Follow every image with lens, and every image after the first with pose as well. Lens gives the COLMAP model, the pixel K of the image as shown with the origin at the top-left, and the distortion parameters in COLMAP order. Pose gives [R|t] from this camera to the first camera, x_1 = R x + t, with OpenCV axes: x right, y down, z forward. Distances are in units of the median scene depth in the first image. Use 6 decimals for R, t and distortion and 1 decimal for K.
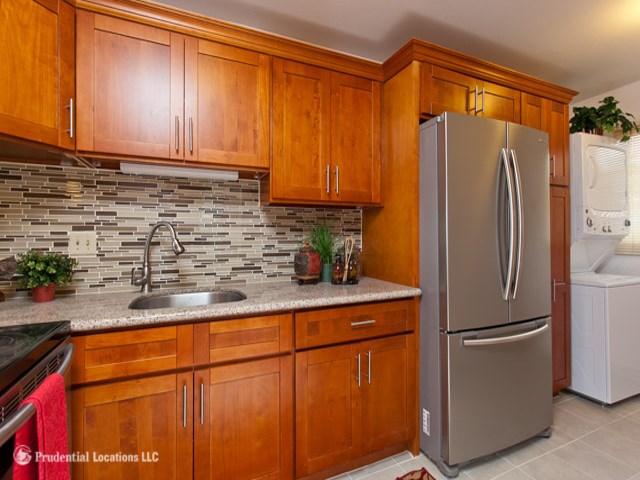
lens RADIAL K [[304.9, 0, 320.8], [0, 304.9, 235.4], [0, 0, 1]] dist [0.013220, 0.001534]
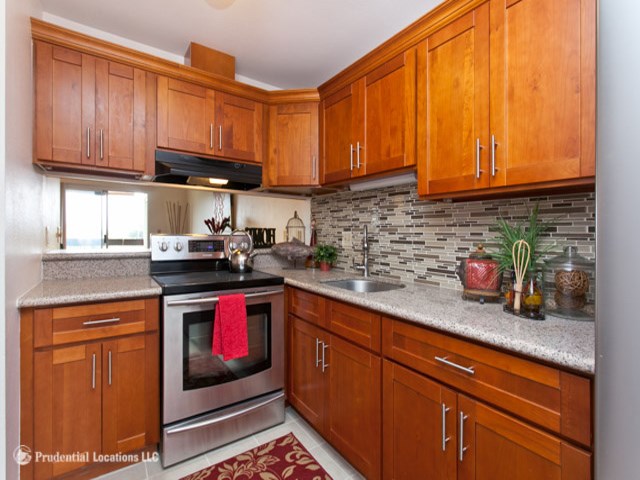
lens RADIAL K [[304.9, 0, 321.1], [0, 304.9, 235.8], [0, 0, 1]] dist [0.013220, 0.001534]
pose [[0.192141, 0.012498, -0.981288, 0.630528], [-0.015654, 0.999831, 0.009669, -0.003703], [0.981243, 0.013504, 0.192304, 0.476684]]
